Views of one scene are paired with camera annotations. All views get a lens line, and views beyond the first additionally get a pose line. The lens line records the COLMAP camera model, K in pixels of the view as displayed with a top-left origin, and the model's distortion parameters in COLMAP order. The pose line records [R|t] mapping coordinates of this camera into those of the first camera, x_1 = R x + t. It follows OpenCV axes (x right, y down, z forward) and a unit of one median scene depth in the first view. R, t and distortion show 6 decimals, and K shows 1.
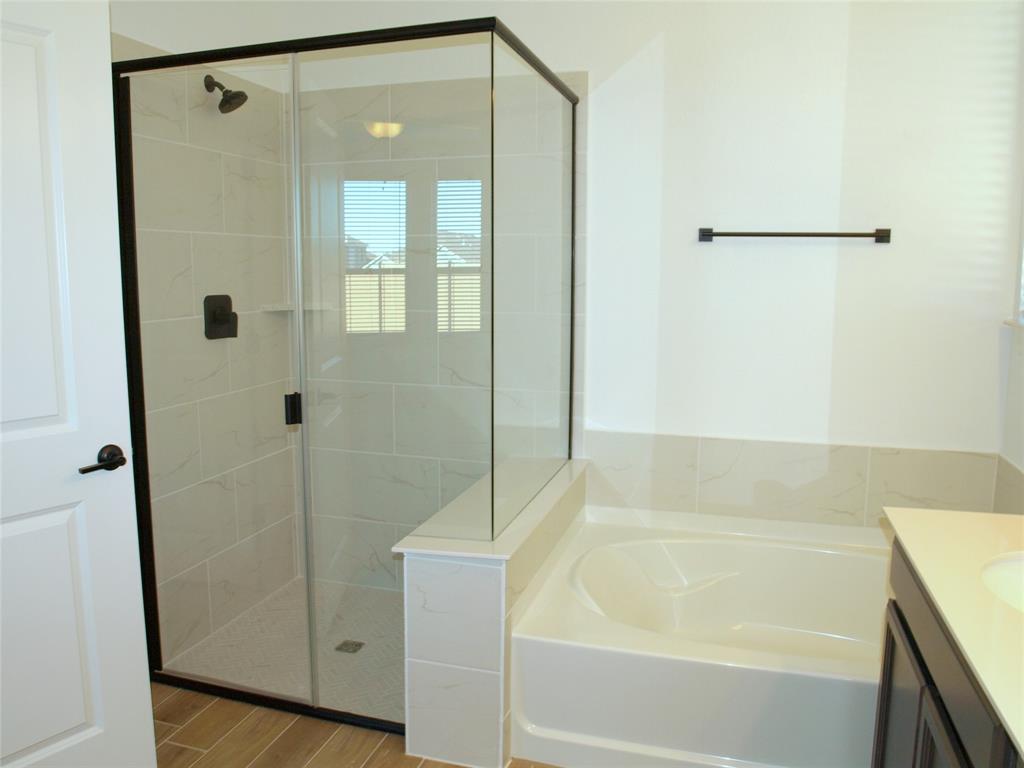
lens RADIAL K [[819.1, 0, 503.8], [0, 819.1, 378.0], [0, 0, 1]] dist [-0.116882, 0.088739]
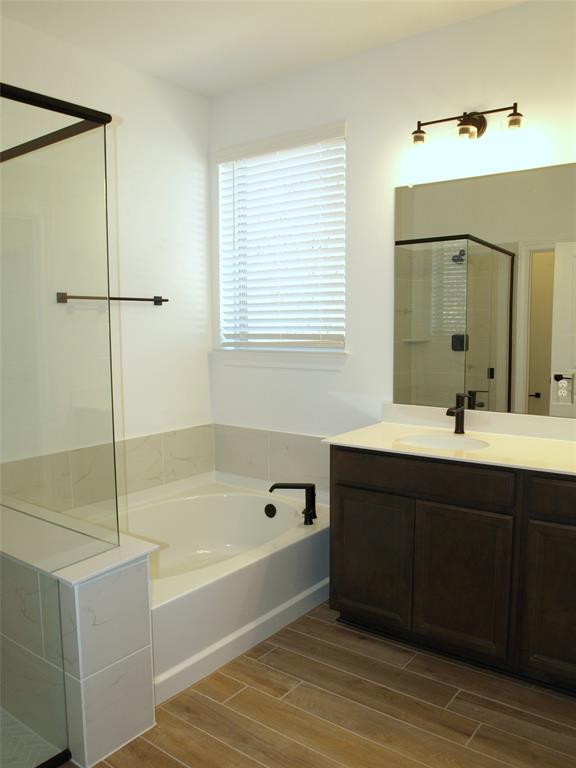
lens RADIAL K [[614.3, 0, 289.4], [0, 614.3, 396.2], [0, 0, 1]] dist [-0.116882, 0.088739]
pose [[0.332532, -0.113625, 0.936222, -0.601596], [0.131712, 0.988582, 0.073197, -0.042949], [-0.933849, 0.098972, 0.343701, 0.349752]]
